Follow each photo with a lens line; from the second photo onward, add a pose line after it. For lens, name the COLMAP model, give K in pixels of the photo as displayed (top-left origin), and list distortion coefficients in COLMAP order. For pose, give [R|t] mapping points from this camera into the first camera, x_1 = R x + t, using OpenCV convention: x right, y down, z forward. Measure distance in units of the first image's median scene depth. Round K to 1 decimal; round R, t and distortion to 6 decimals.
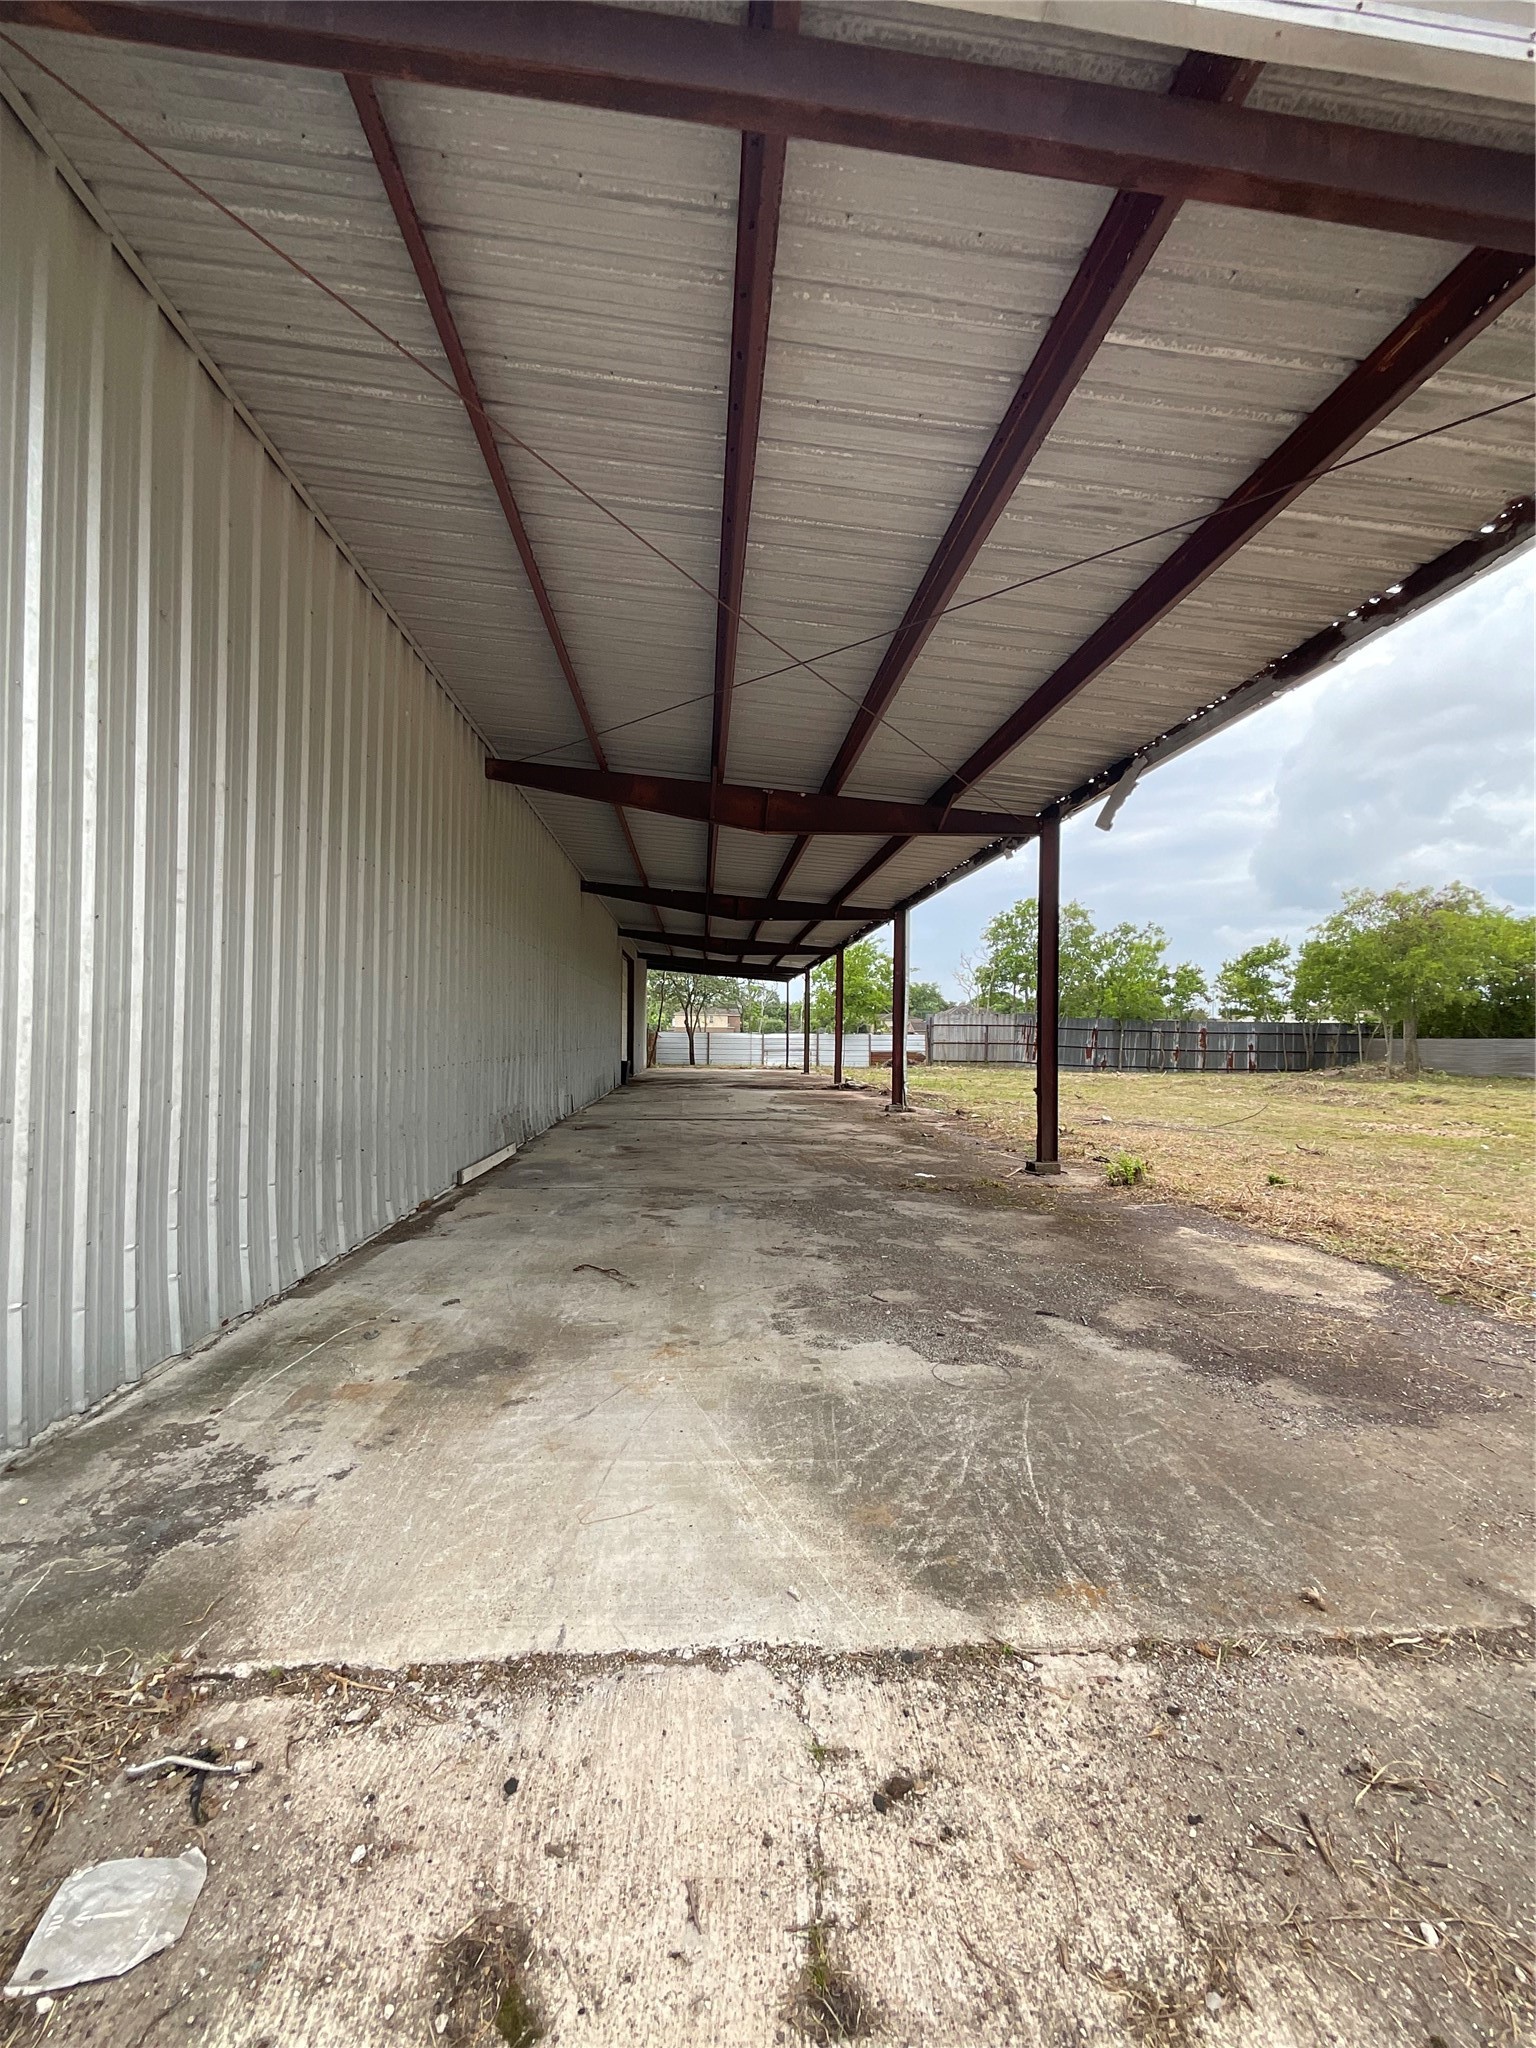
lens RADIAL K [[825.4, 0, 764.4], [0, 825.4, 1025.0], [0, 0, 1]] dist [0.000842, -0.005397]
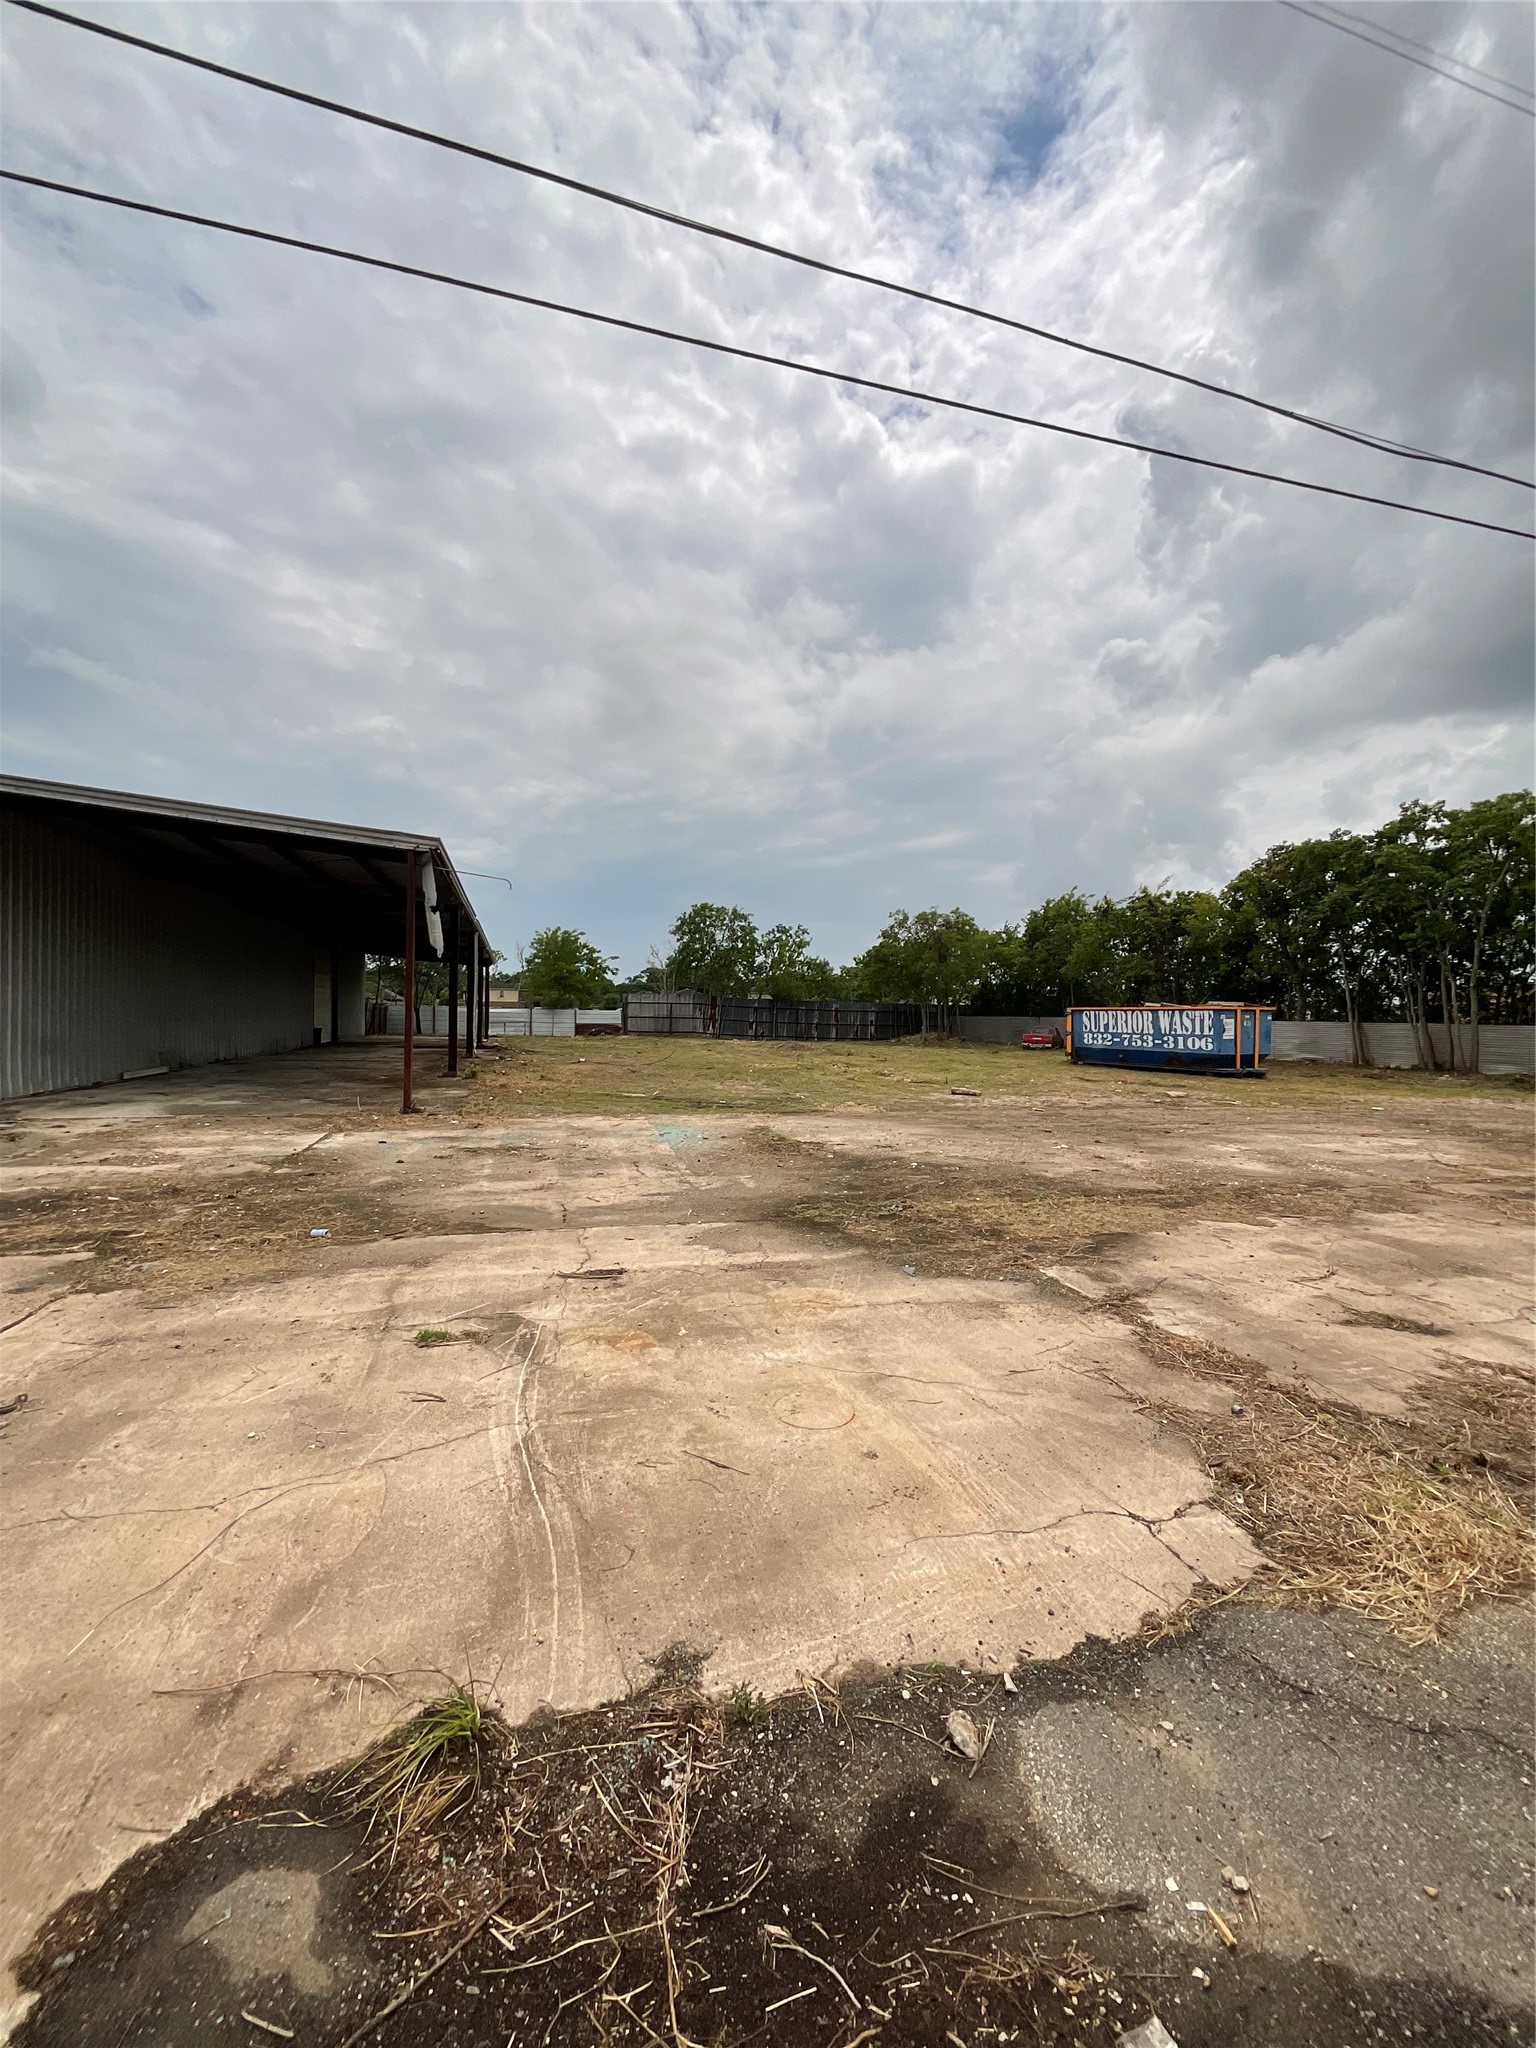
lens RADIAL K [[825.4, 0, 764.4], [0, 825.4, 1025.0], [0, 0, 1]] dist [0.000842, -0.005397]
pose [[0.977723, 0.005579, 0.209824, 0.145424], [-0.011711, 0.999540, 0.027993, -0.003318], [-0.209571, -0.029827, 0.977338, -0.255083]]
